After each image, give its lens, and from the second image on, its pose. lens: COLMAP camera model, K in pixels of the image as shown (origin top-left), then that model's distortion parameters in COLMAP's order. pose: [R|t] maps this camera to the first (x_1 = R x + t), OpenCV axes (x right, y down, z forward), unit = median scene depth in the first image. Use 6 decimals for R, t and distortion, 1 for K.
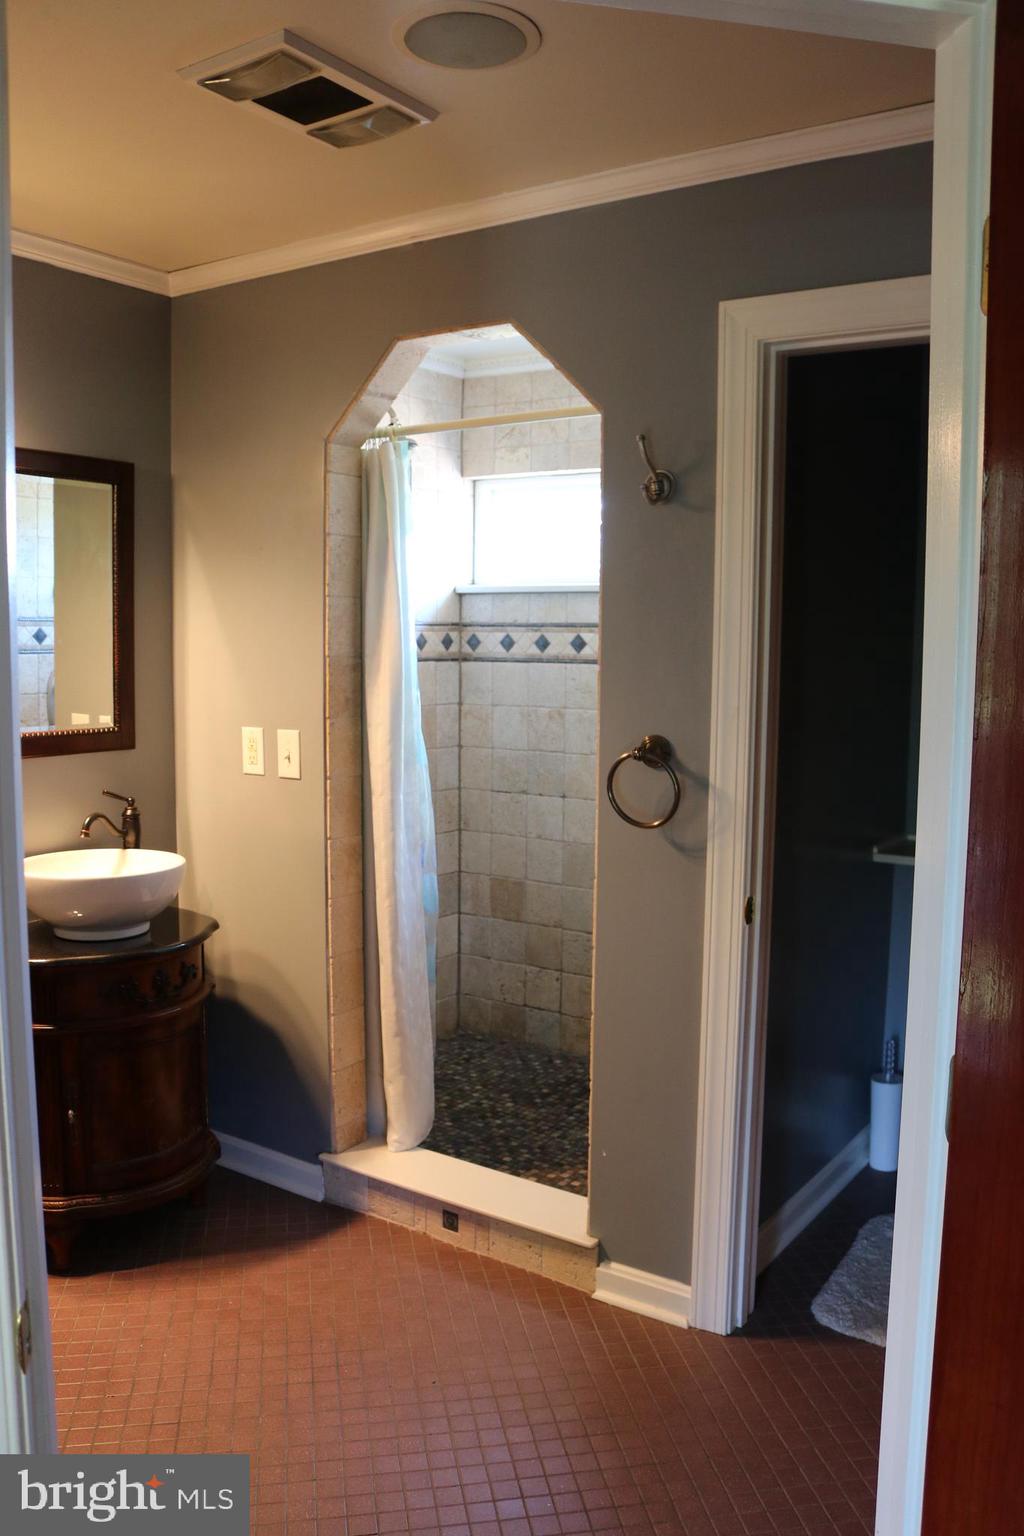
lens RADIAL K [[1274.8, 0, 524.9], [0, 1274.8, 773.6], [0, 0, 1]] dist [-0.156629, 0.127826]
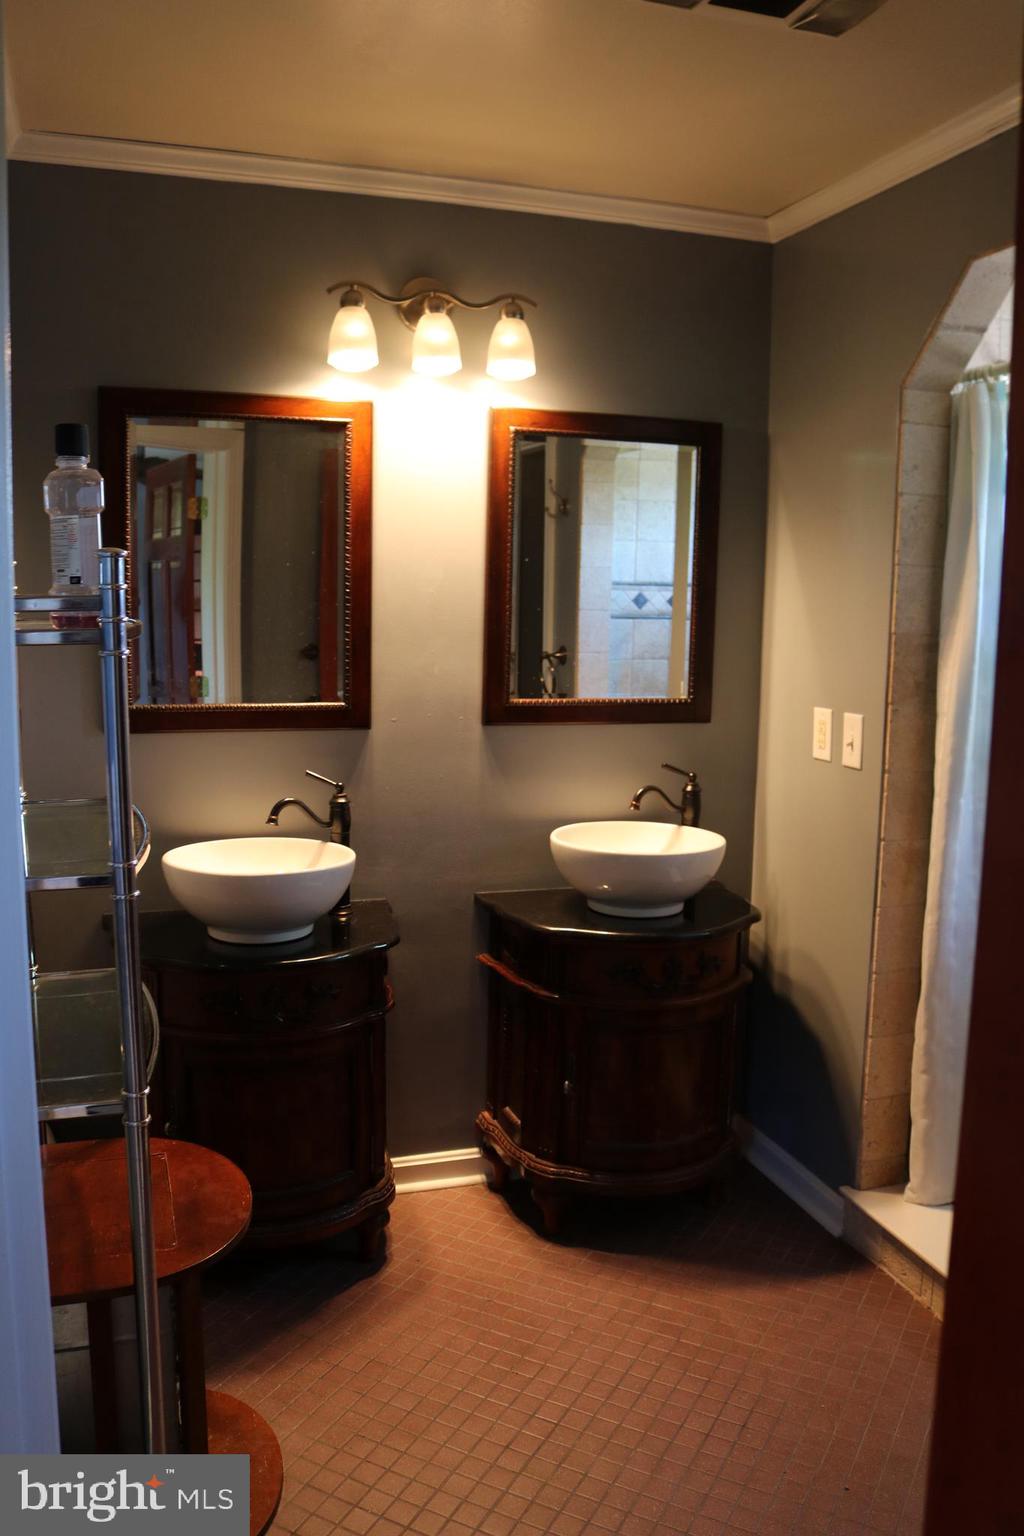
lens RADIAL K [[1274.8, 0, 511.3], [0, 1274.8, 771.9], [0, 0, 1]] dist [-0.156629, 0.127826]
pose [[0.792448, 0.089691, -0.603309, 0.164749], [-0.075118, 0.995950, 0.049395, -0.019693], [0.605297, 0.006177, 0.795976, 0.145259]]
